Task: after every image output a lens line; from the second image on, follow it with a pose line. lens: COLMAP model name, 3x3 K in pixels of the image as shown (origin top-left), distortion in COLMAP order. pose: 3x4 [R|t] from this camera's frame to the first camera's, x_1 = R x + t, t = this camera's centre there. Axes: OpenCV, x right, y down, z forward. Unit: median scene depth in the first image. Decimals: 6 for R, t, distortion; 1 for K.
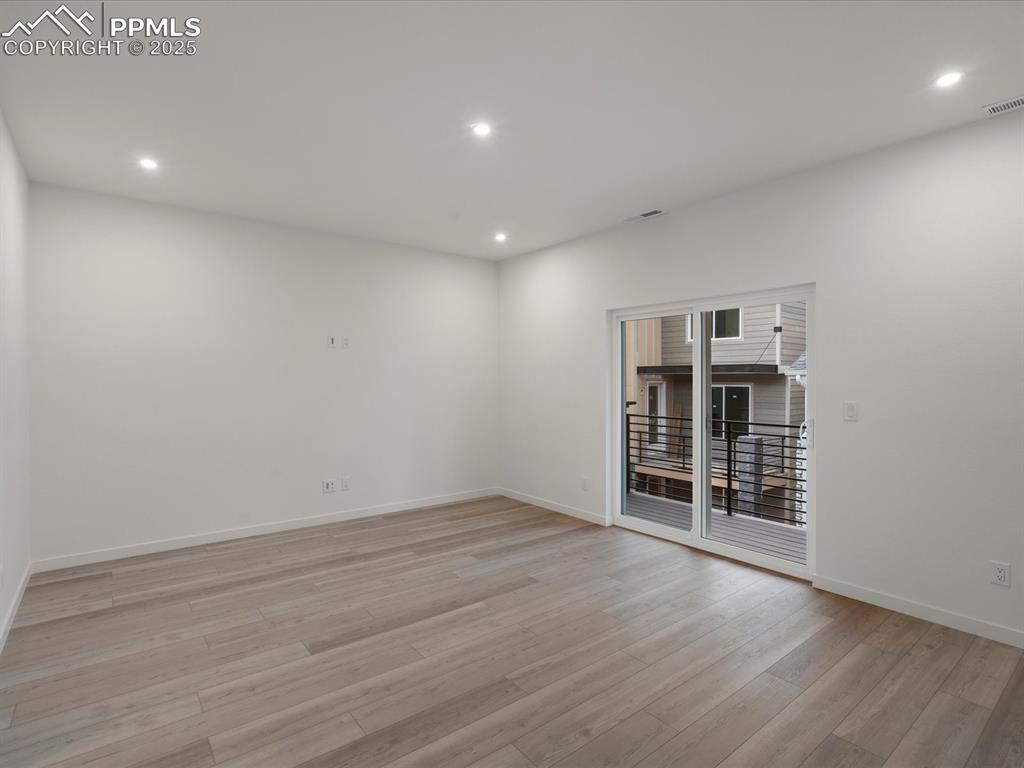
lens RADIAL K [[518.3, 0, 505.6], [0, 518.3, 380.3], [0, 0, 1]] dist [-0.001598, -0.000235]
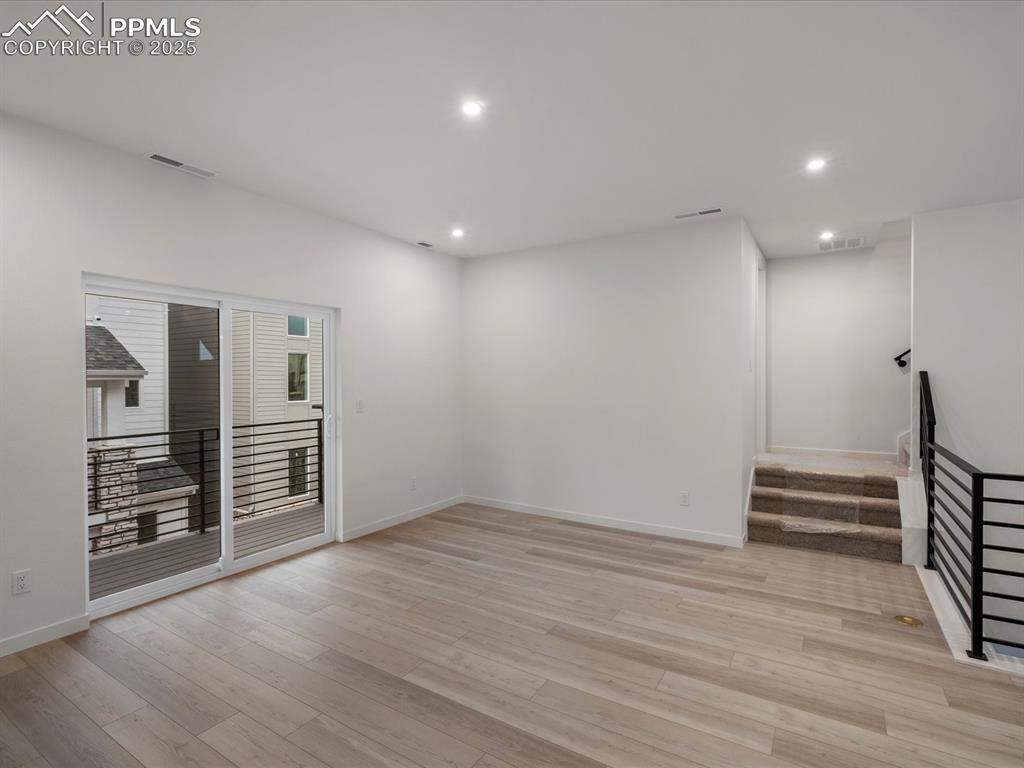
lens RADIAL K [[518.3, 0, 508.2], [0, 518.3, 387.4], [0, 0, 1]] dist [-0.001598, -0.000235]
pose [[-0.353549, -0.008661, 0.935376, -0.862339], [0.001930, 0.999948, 0.009989, -0.007989], [-0.935414, 0.005337, -0.353514, 1.191277]]
